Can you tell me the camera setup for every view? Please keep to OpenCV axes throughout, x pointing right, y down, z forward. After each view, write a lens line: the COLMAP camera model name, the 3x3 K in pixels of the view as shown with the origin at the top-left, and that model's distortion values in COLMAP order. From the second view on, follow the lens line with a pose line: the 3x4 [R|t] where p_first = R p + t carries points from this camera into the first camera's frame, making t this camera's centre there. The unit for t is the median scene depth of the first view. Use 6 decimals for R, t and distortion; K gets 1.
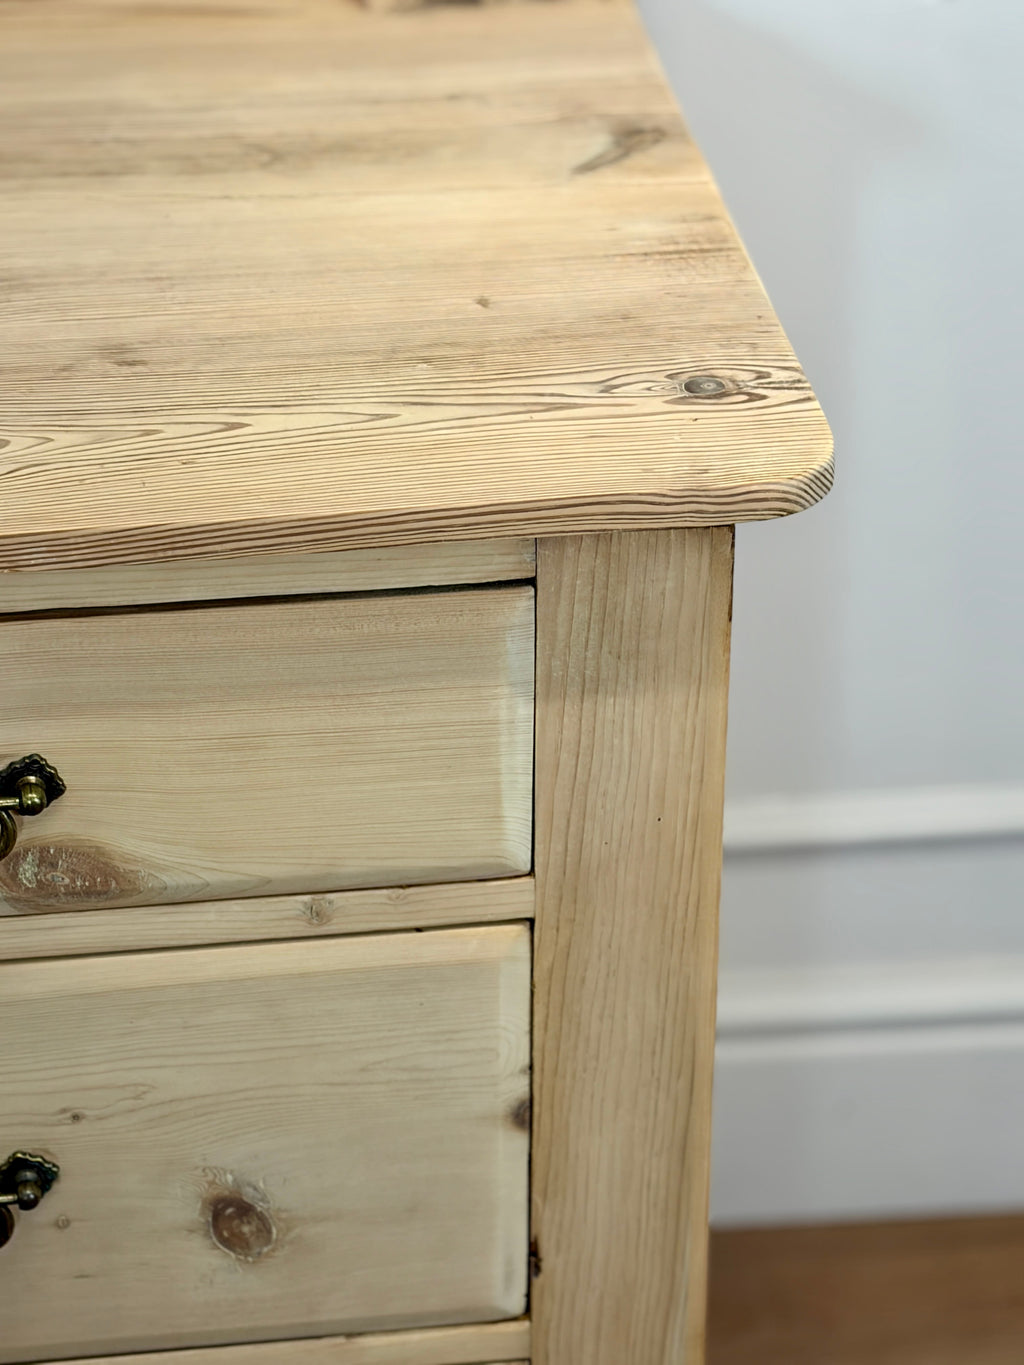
lens RADIAL K [[3316.3, 0, 507.1], [0, 3316.3, 688.3], [0, 0, 1]] dist [0.206043, 0.000000]
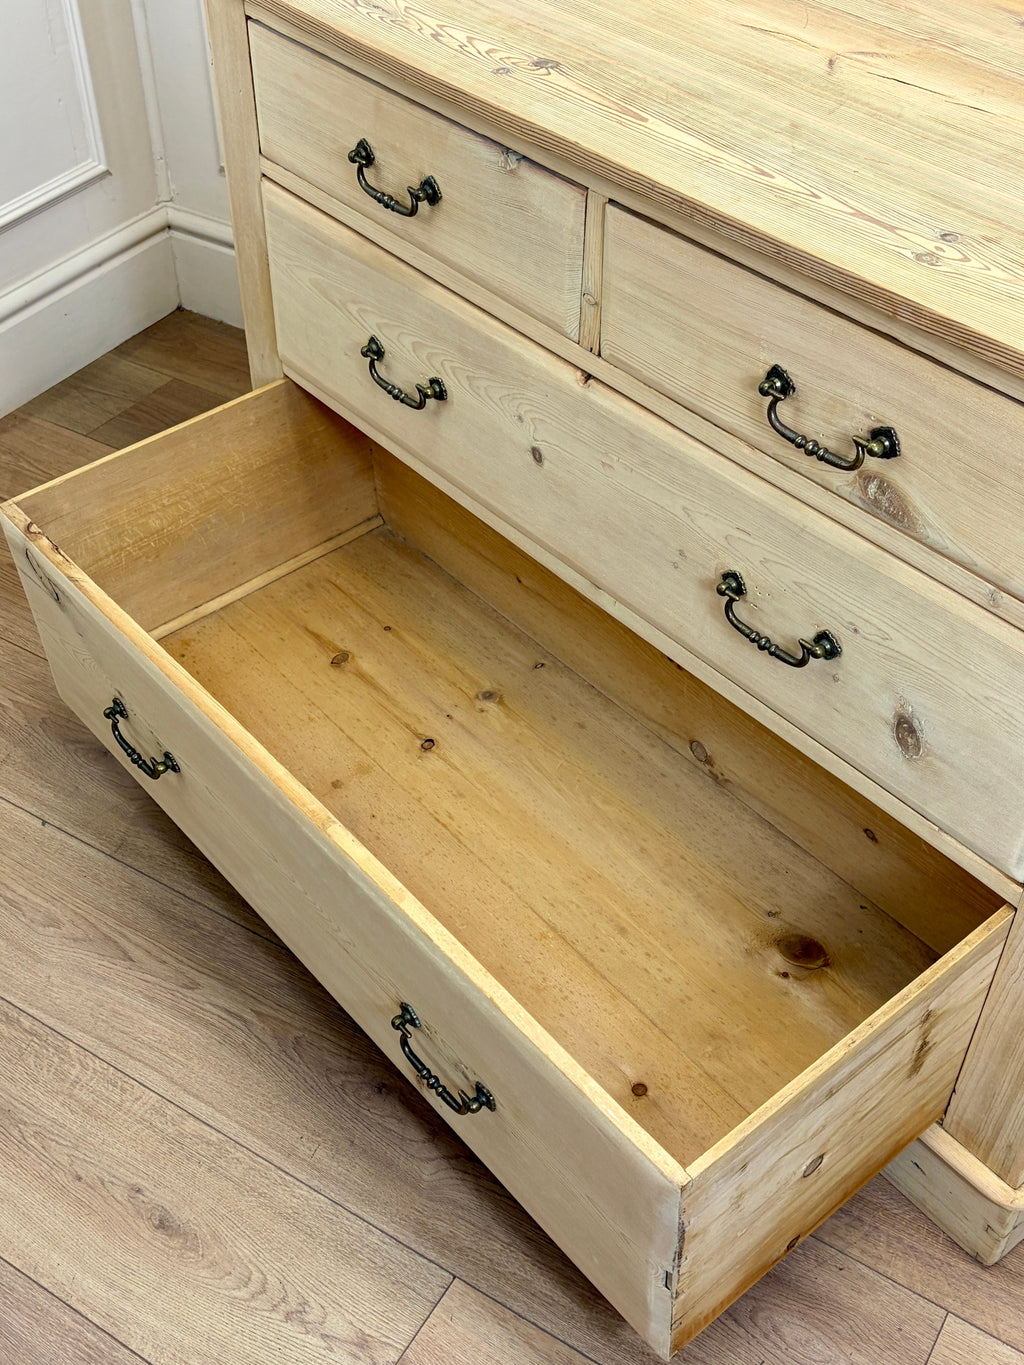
lens RADIAL K [[1558.3, 0, 503.1], [0, 1558.3, 679.0], [0, 0, 1]] dist [0.069288, 0.000000]
pose [[0.531653, 0.558042, -0.637130, 0.349860], [-0.448834, 0.823572, 0.346811, -0.065877], [0.718257, 0.101582, 0.688322, 0.265631]]
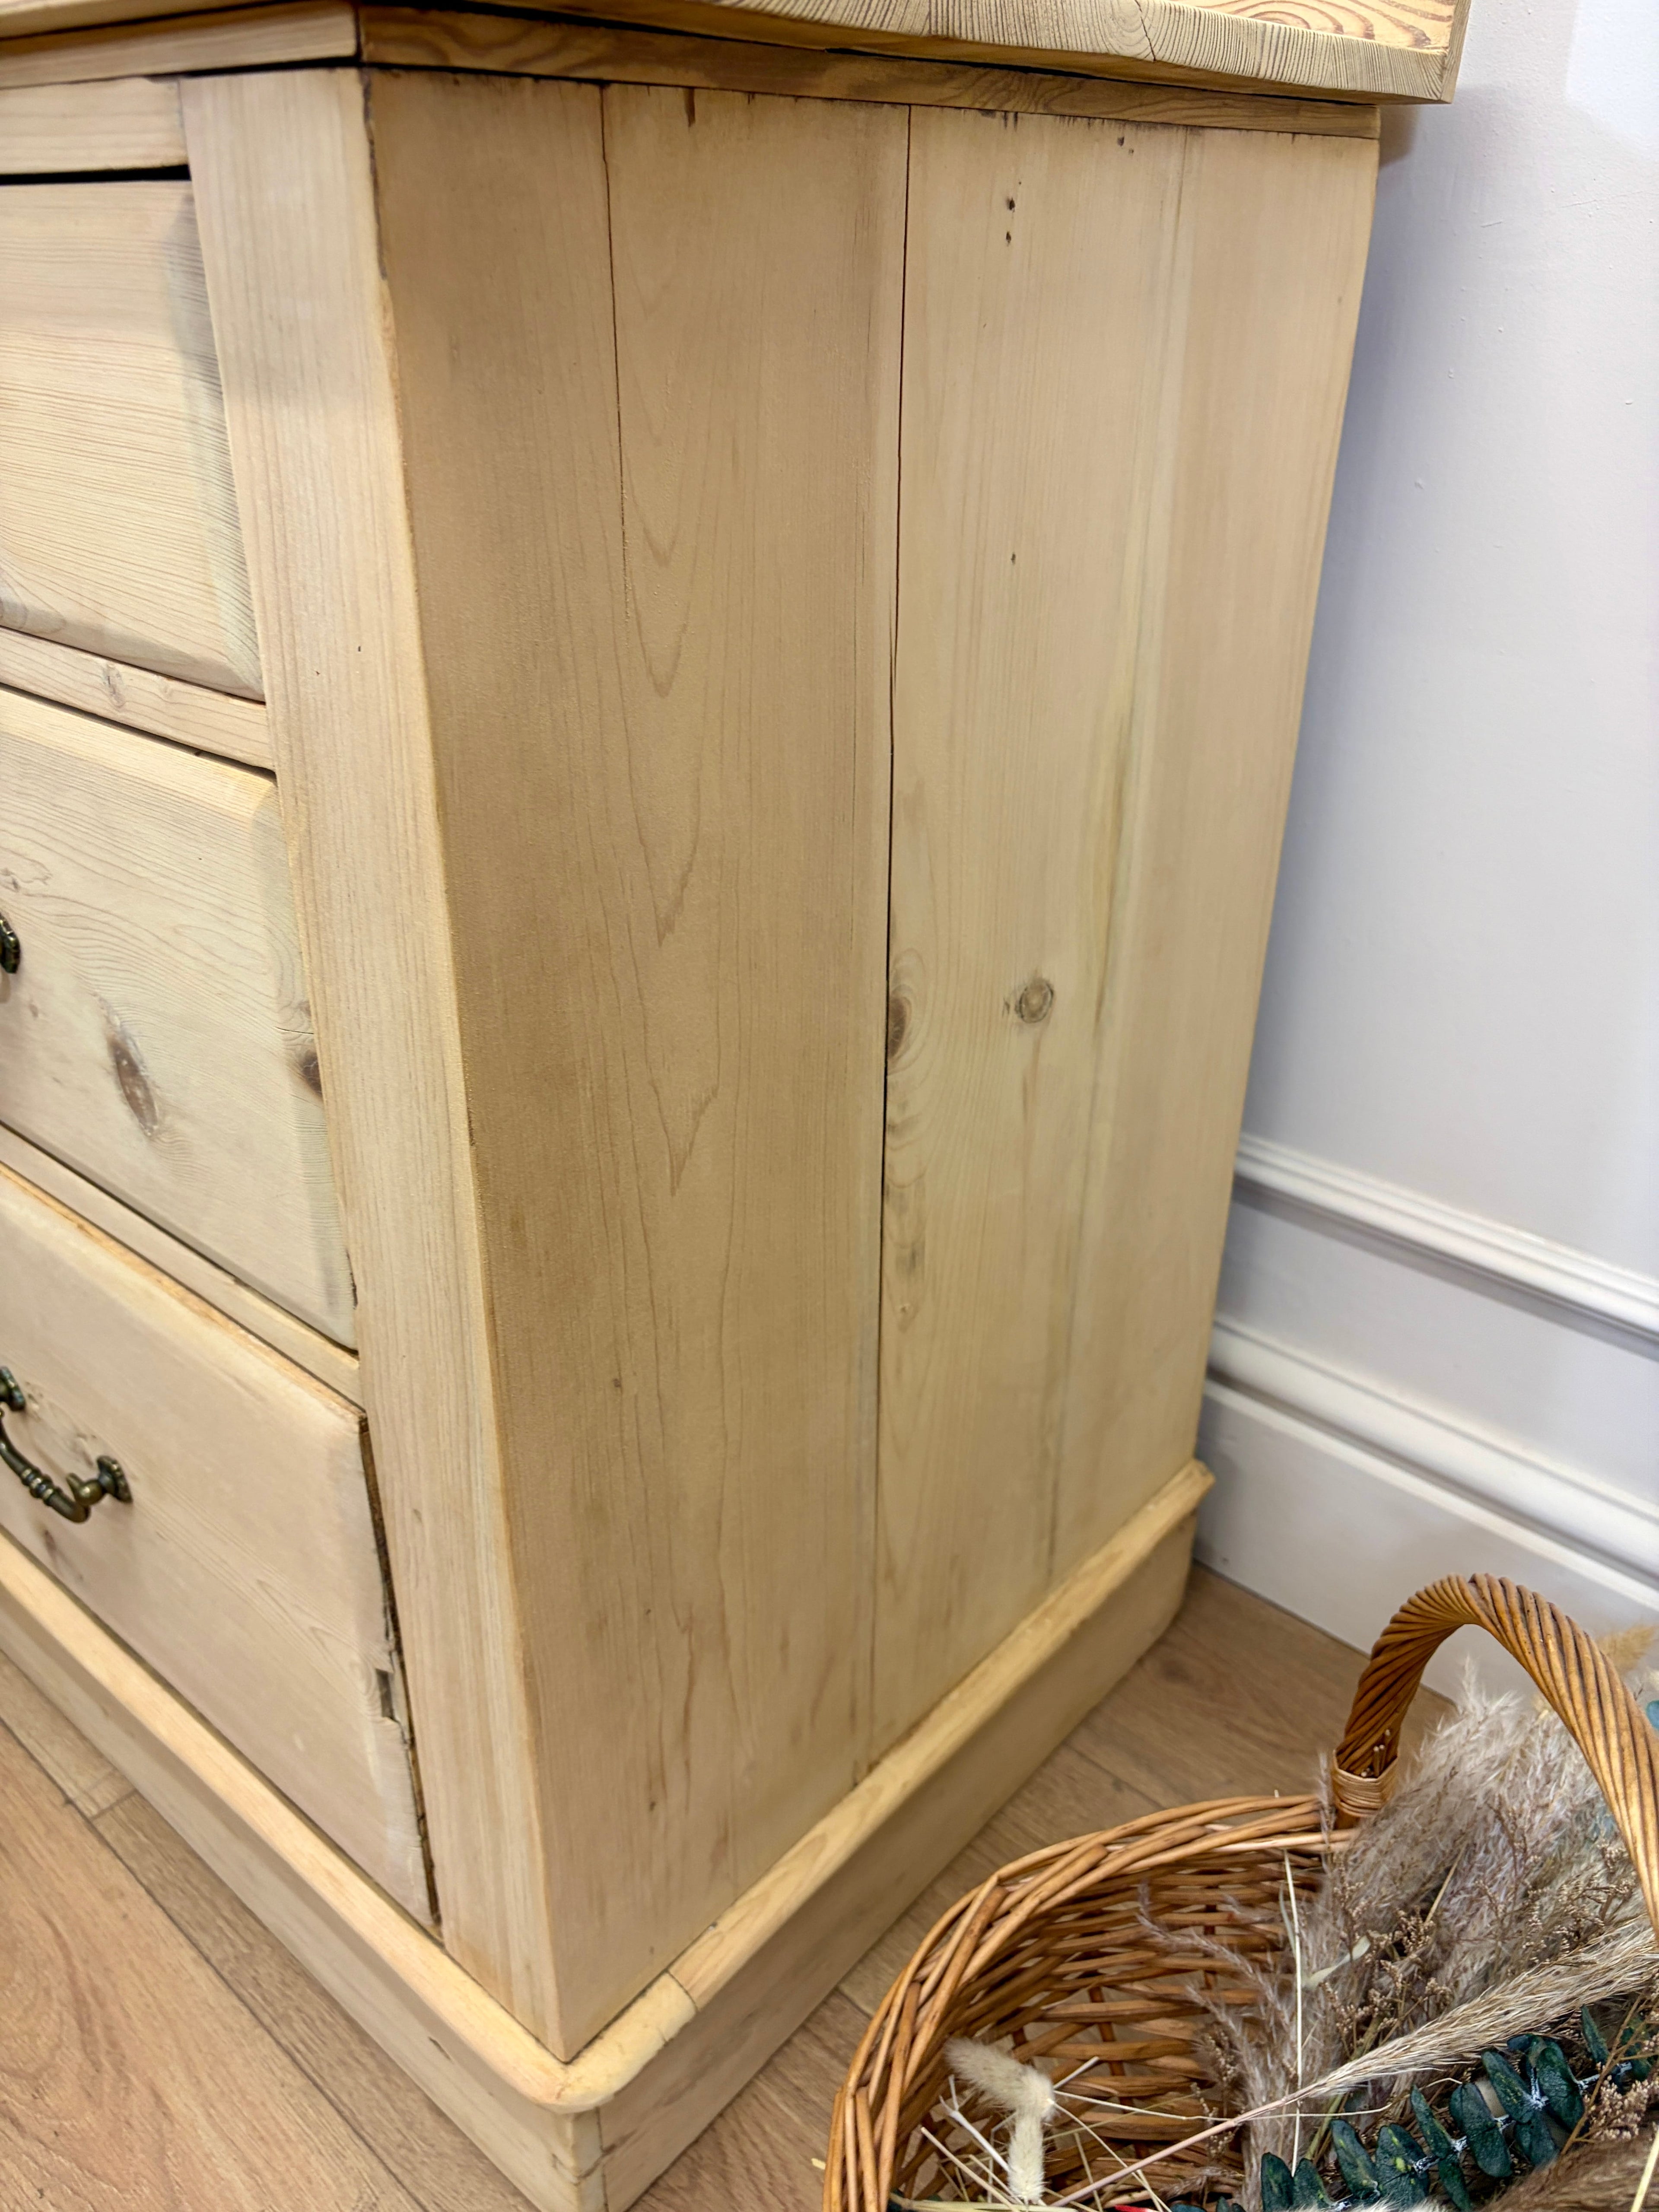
lens RADIAL K [[1690.8, 0, 813.9], [0, 1690.8, 1108.2], [0, 0, 1]] dist [0.010112, -0.010465]
pose [[0.667239, 0.347917, -0.658594, 0.363693], [-0.390828, 0.916241, 0.088066, 0.058661], [0.634070, 0.198636, 0.747328, 0.825834]]
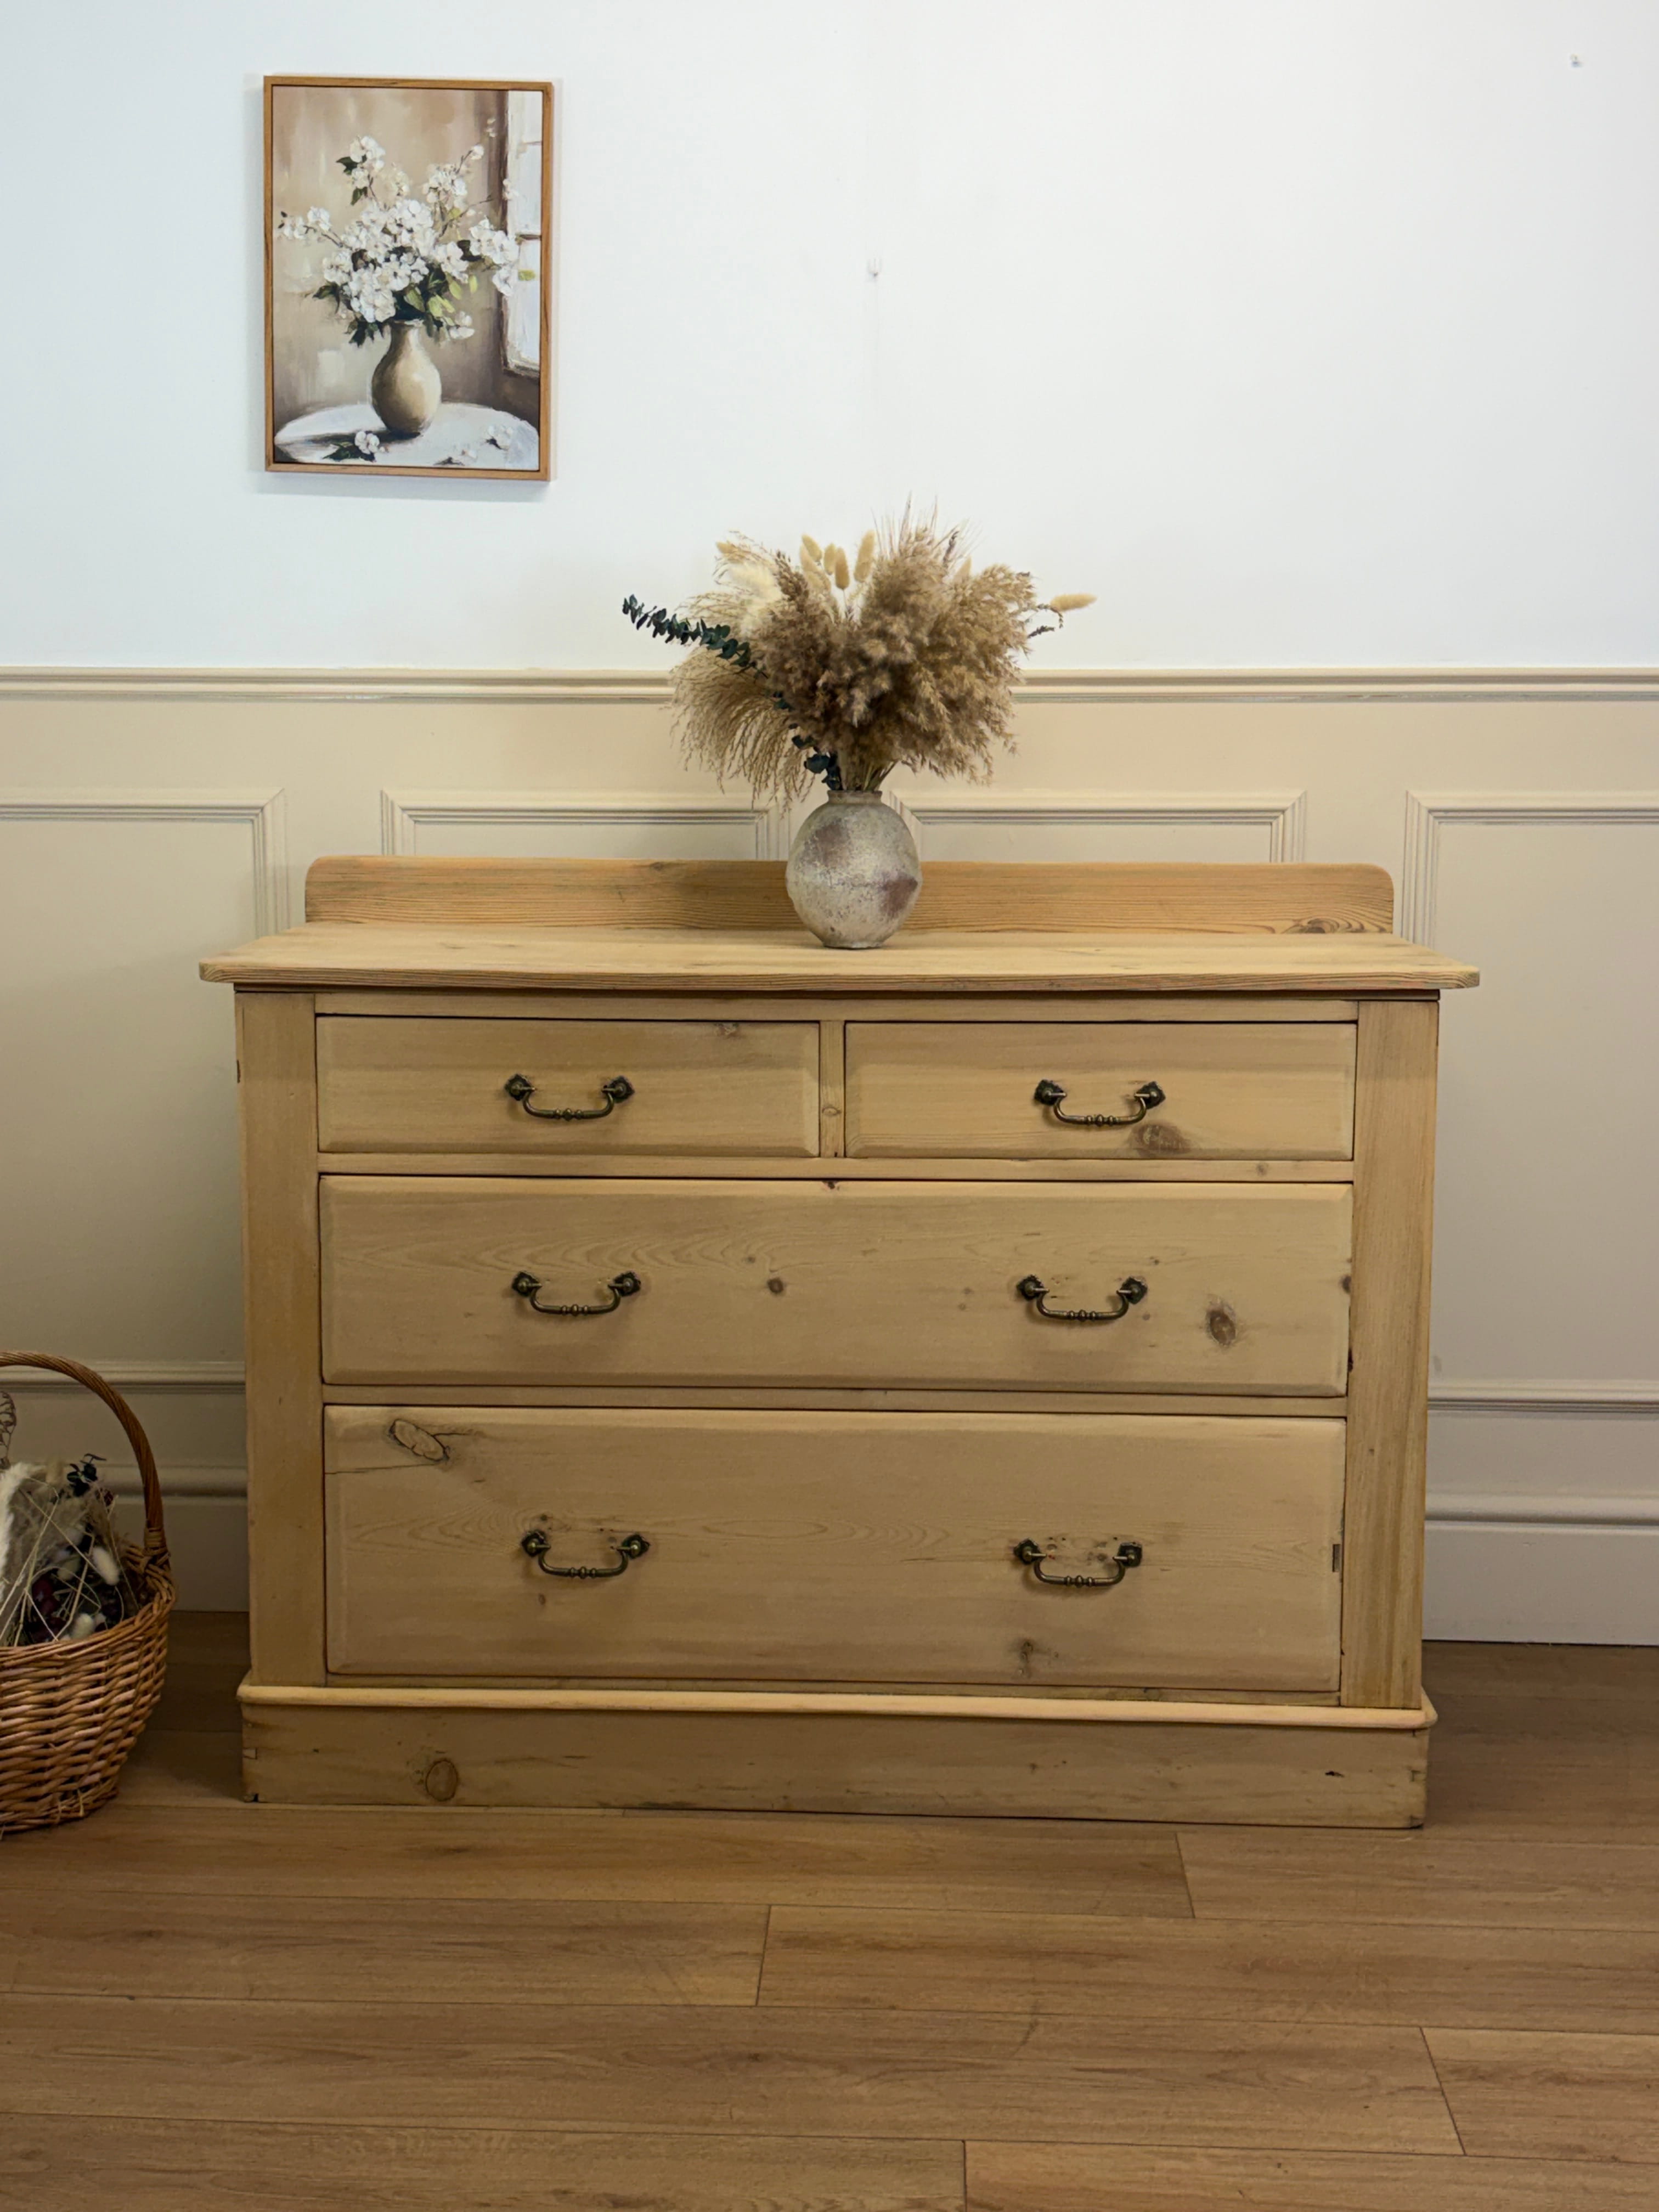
lens RADIAL K [[3295.3, 0, 775.5], [0, 3295.3, 1203.2], [0, 0, 1]] dist [0.134931, 0.000000]
pose [[0.985925, 0.025390, -0.165252, -0.007997], [-0.086219, 0.924048, -0.372427, 1.028497], [0.143245, 0.381432, 0.913231, -1.260013]]
